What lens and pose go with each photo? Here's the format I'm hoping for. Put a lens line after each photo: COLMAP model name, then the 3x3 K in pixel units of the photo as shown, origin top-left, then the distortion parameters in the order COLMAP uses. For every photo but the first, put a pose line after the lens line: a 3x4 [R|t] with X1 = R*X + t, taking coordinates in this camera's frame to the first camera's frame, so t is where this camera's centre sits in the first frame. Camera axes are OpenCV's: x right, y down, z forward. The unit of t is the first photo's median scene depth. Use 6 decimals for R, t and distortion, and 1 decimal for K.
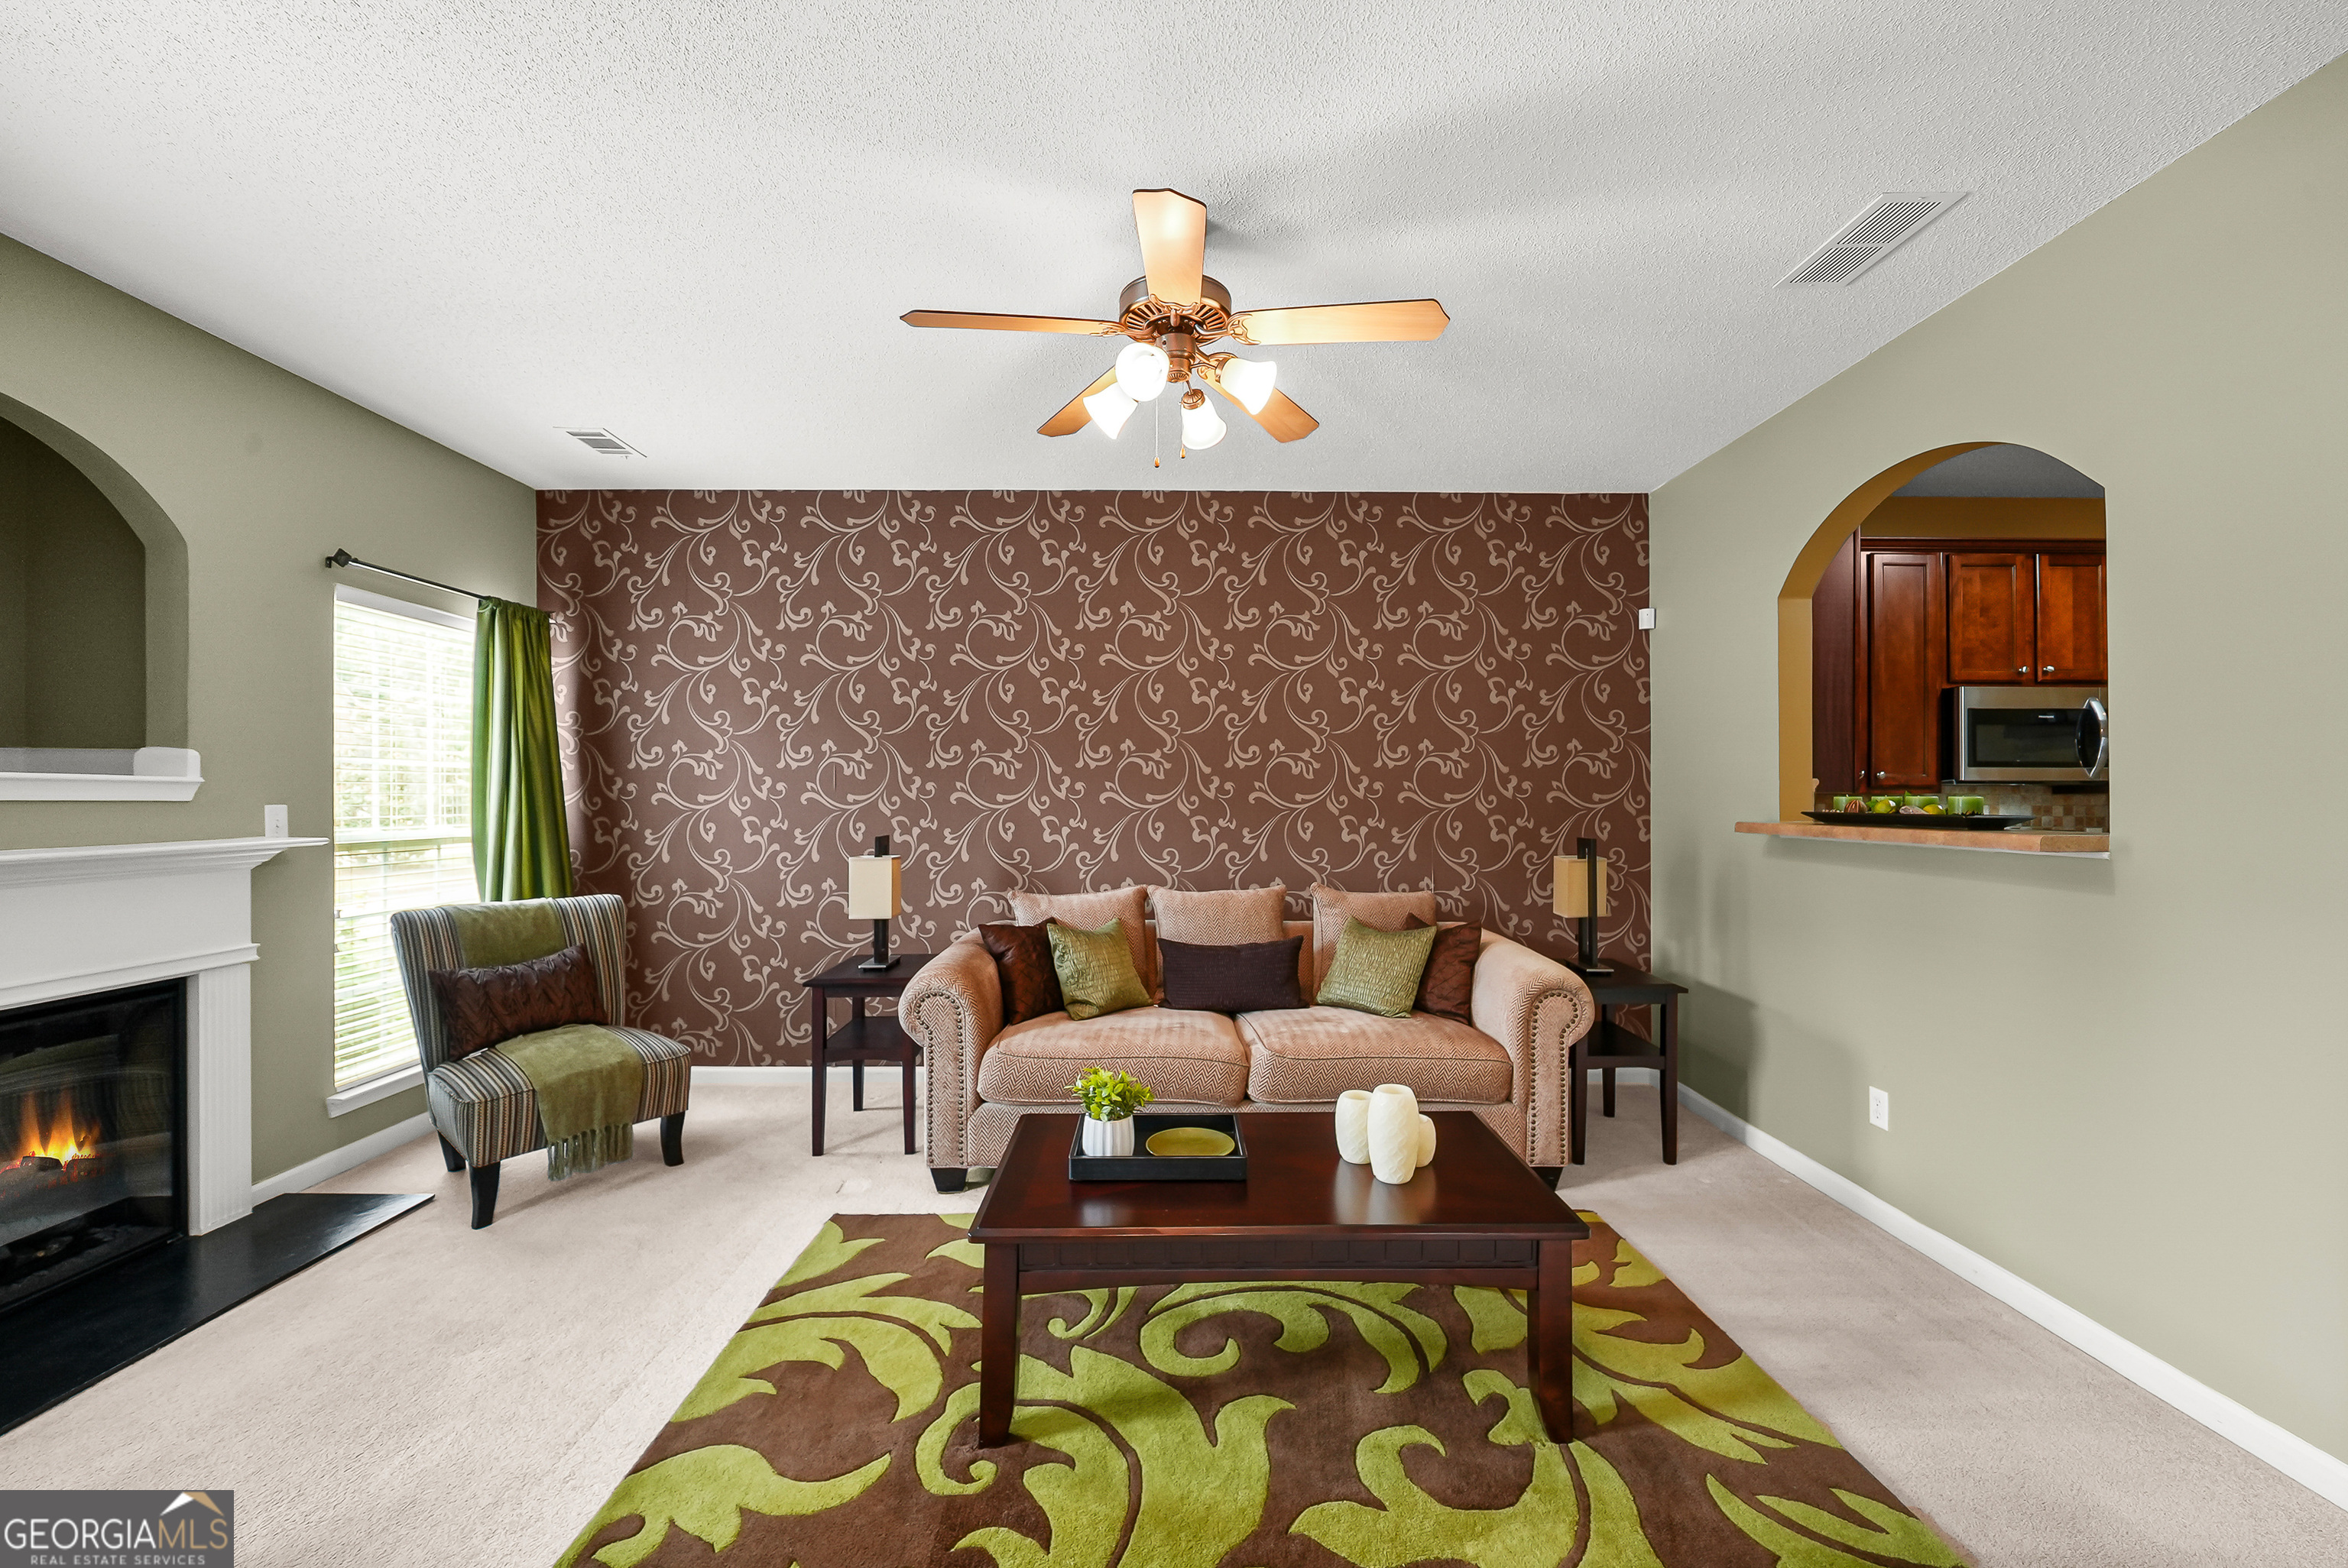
lens RADIAL K [[924.7, 0, 1190.9], [0, 924.7, 794.6], [0, 0, 1]] dist [-0.006972, 0.001003]
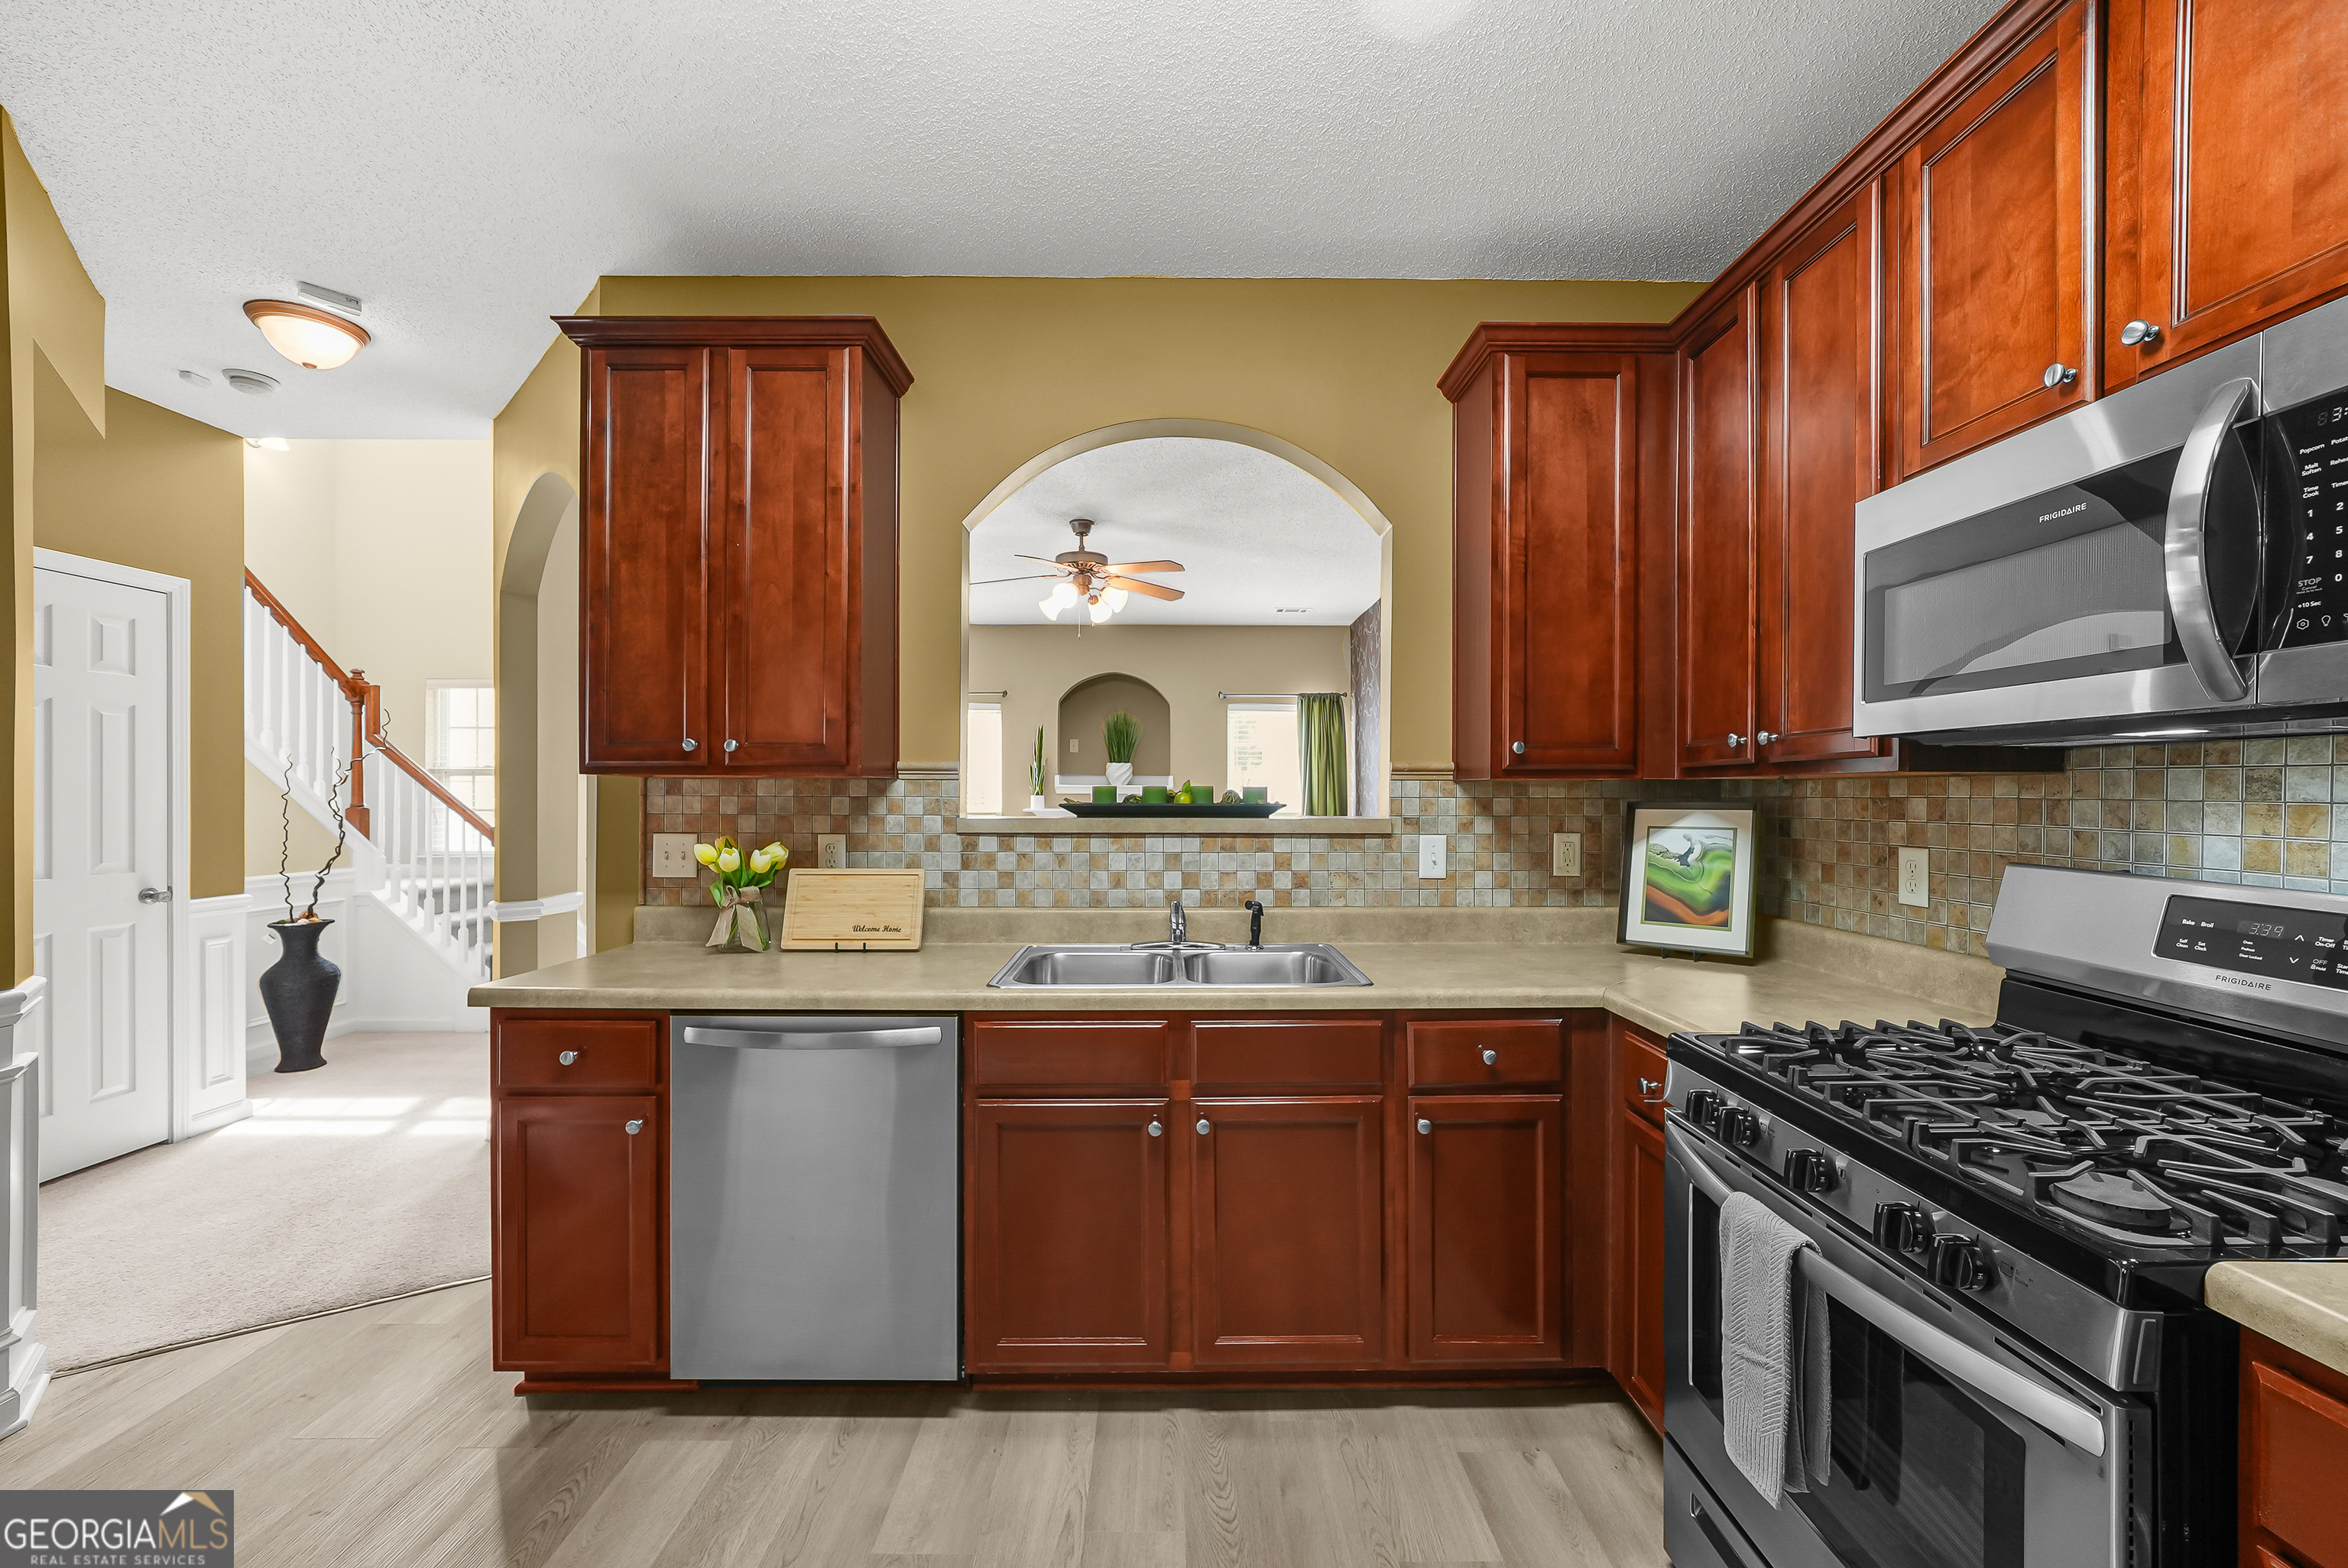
lens RADIAL K [[924.7, 0, 1178.4], [0, 924.7, 794.8], [0, 0, 1]] dist [-0.006972, 0.001003]
pose [[0.008471, -0.002471, -0.999961, 1.128488], [0.000438, 0.999997, -0.002468, 0.008982], [0.999964, -0.000417, 0.008472, 0.645449]]
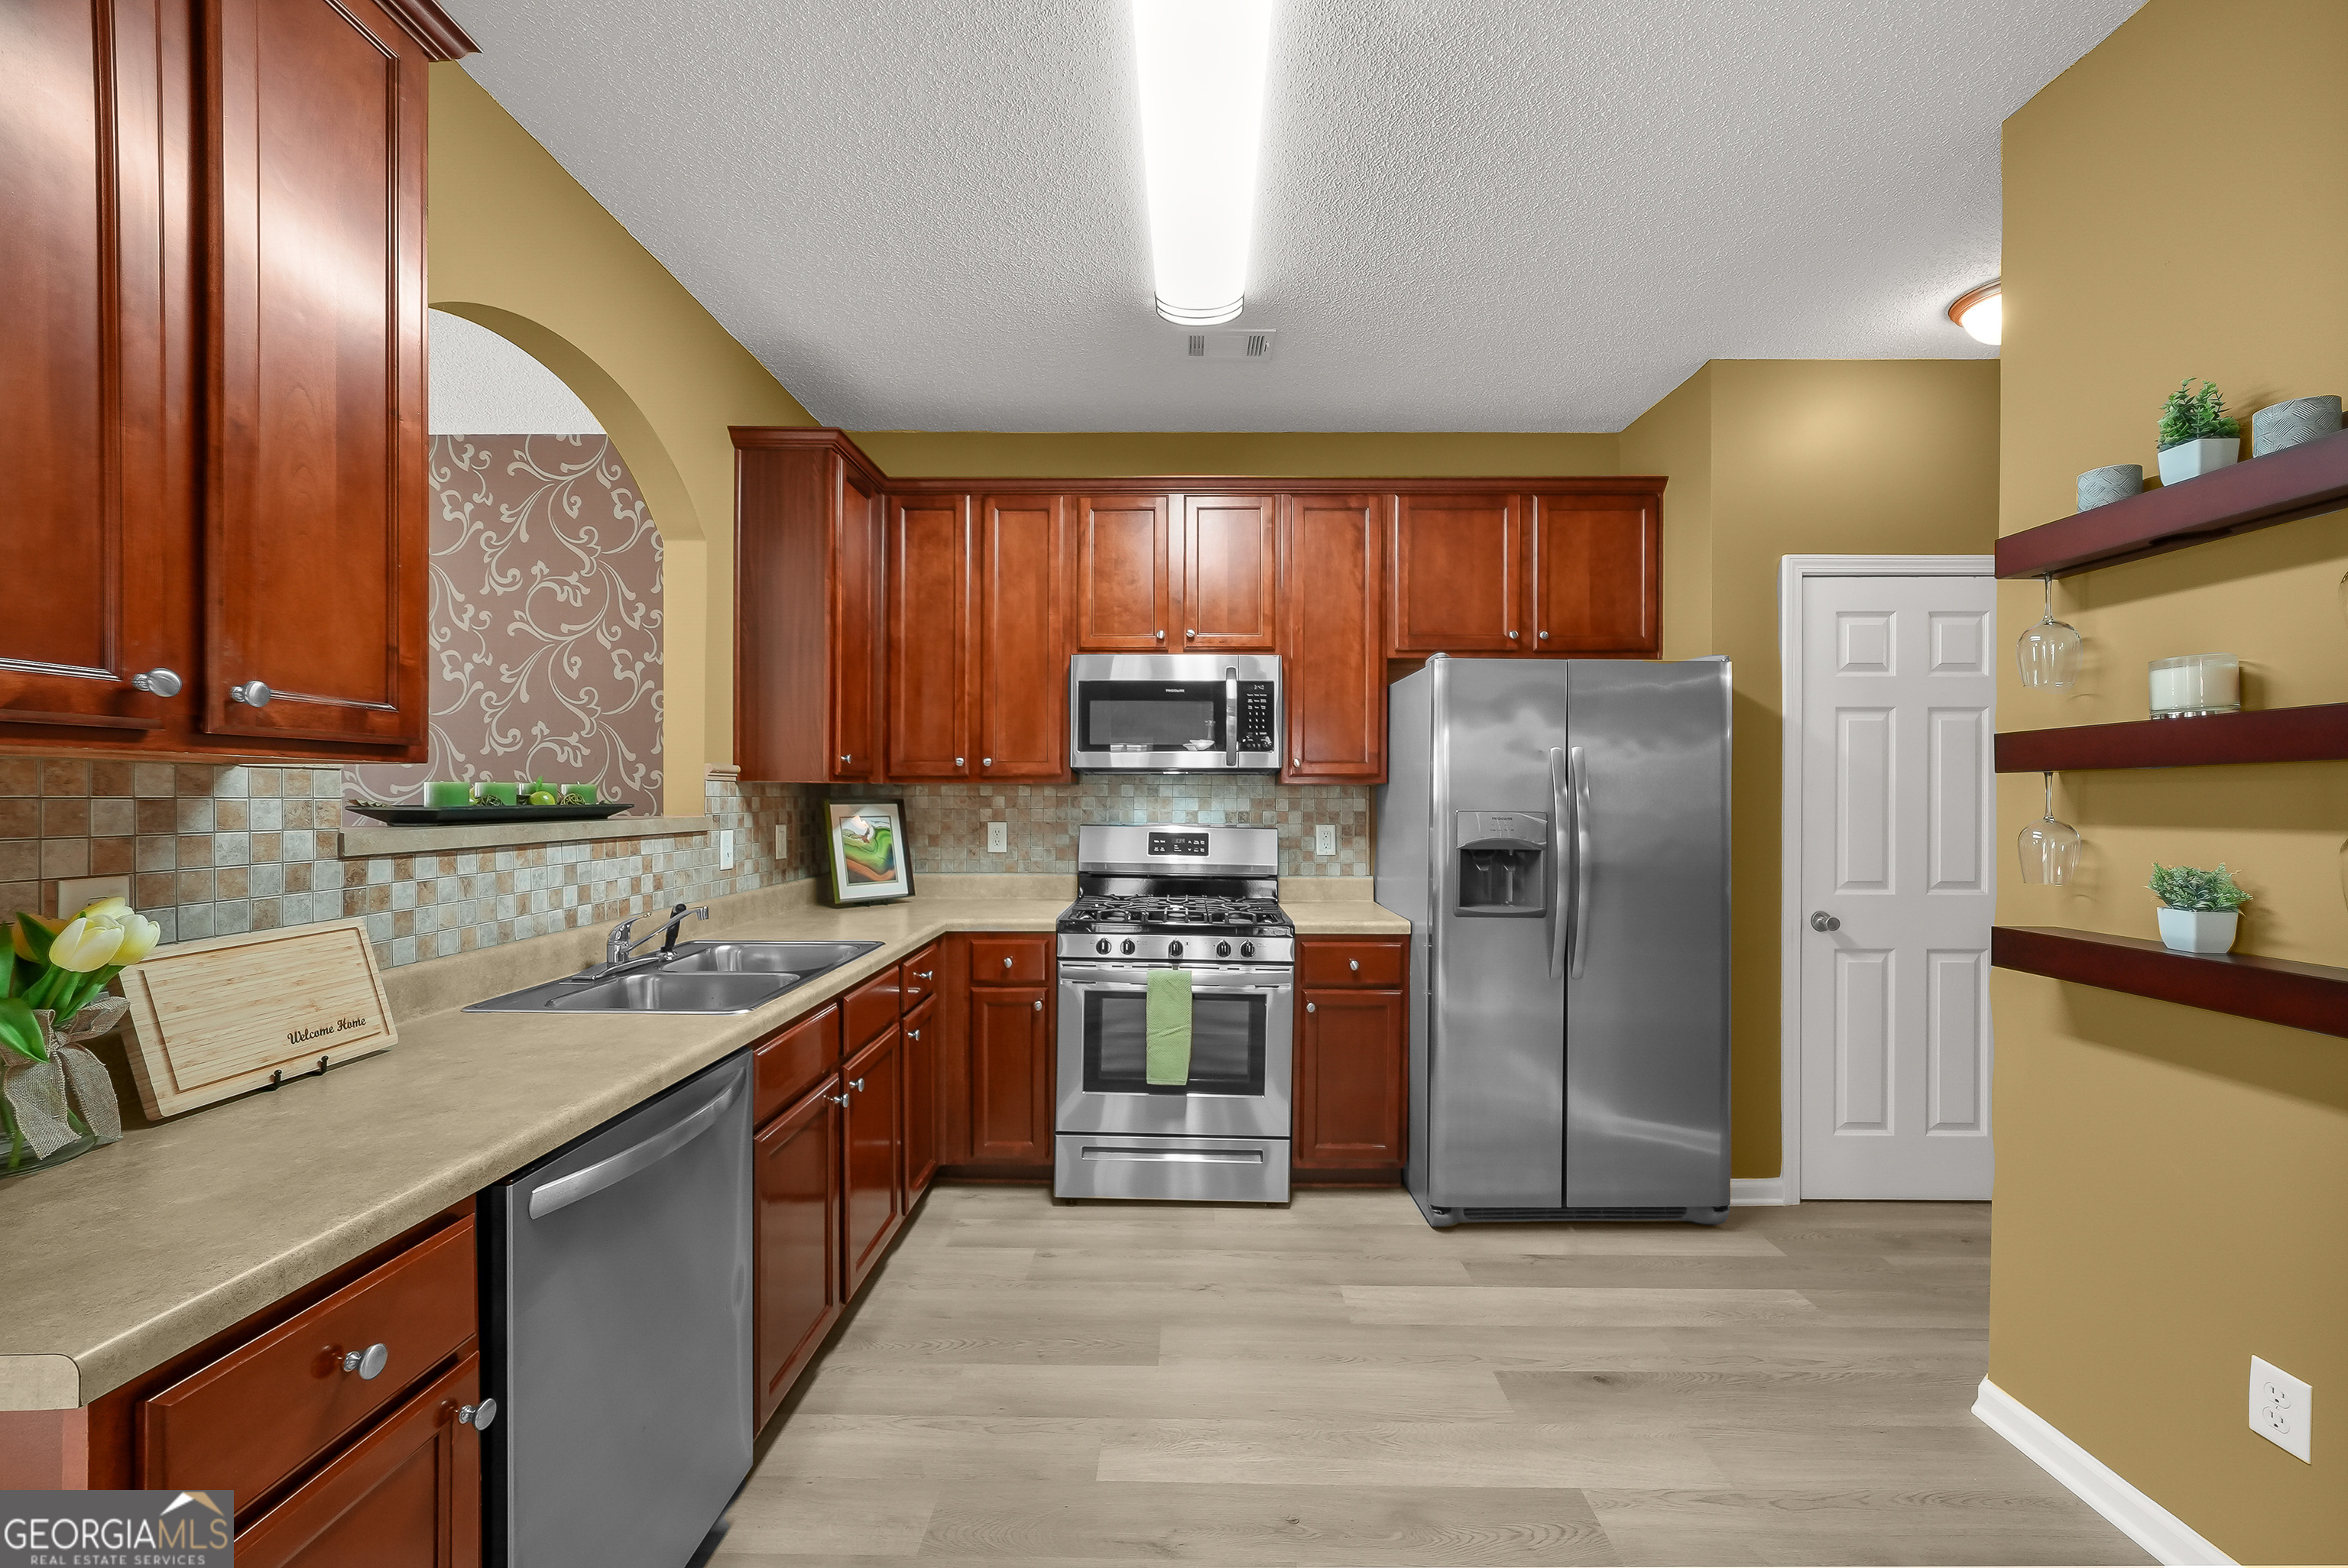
lens RADIAL K [[924.7, 0, 1175.6], [0, 924.7, 798.2], [0, 0, 1]] dist [-0.006972, 0.001003]
pose [[0.999804, -0.000385, -0.019805, 0.866611], [0.000487, 0.999987, 0.005145, 0.007242], [0.019802, -0.005153, 0.999791, 0.154679]]
